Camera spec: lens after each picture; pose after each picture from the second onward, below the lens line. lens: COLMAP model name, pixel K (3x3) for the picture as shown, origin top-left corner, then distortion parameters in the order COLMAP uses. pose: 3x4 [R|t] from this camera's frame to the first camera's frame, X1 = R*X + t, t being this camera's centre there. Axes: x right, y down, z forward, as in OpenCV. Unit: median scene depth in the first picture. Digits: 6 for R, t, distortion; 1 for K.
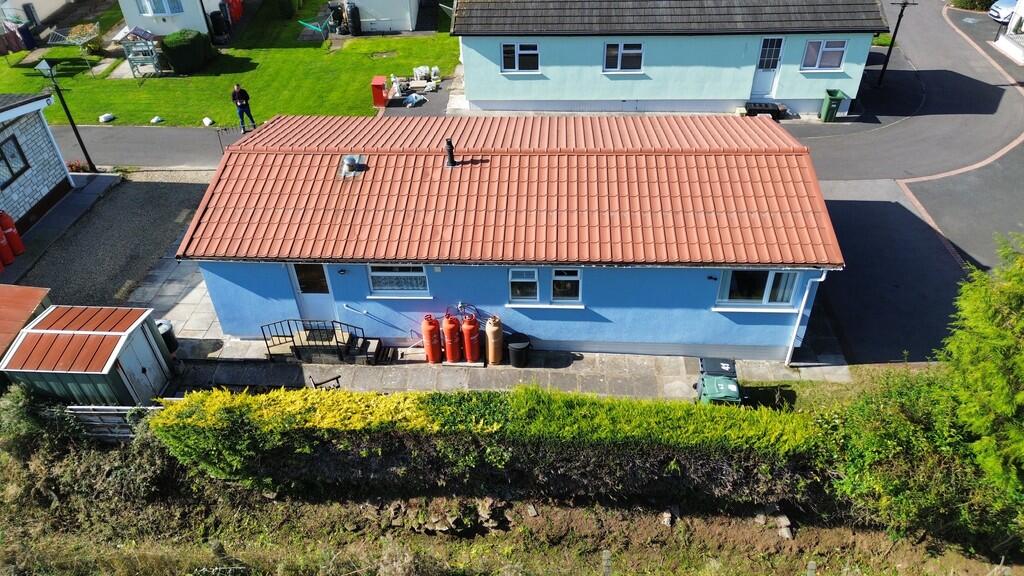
lens RADIAL K [[726.3, 0, 508.9], [0, 726.3, 283.9], [0, 0, 1]] dist [0.080026, -0.077626]
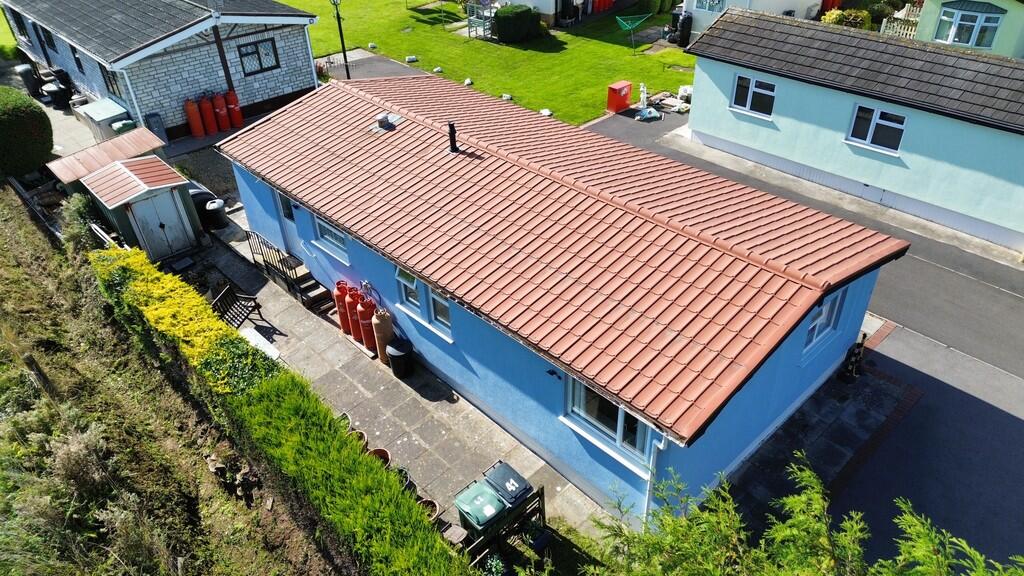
lens RADIAL K [[726.3, 0, 508.9], [0, 726.3, 283.9], [0, 0, 1]] dist [0.080026, -0.077626]
pose [[0.734781, 0.393120, -0.552769, 0.469532], [-0.409530, 0.906746, 0.100485, -0.112696], [0.540724, 0.152541, 0.827254, 0.252754]]
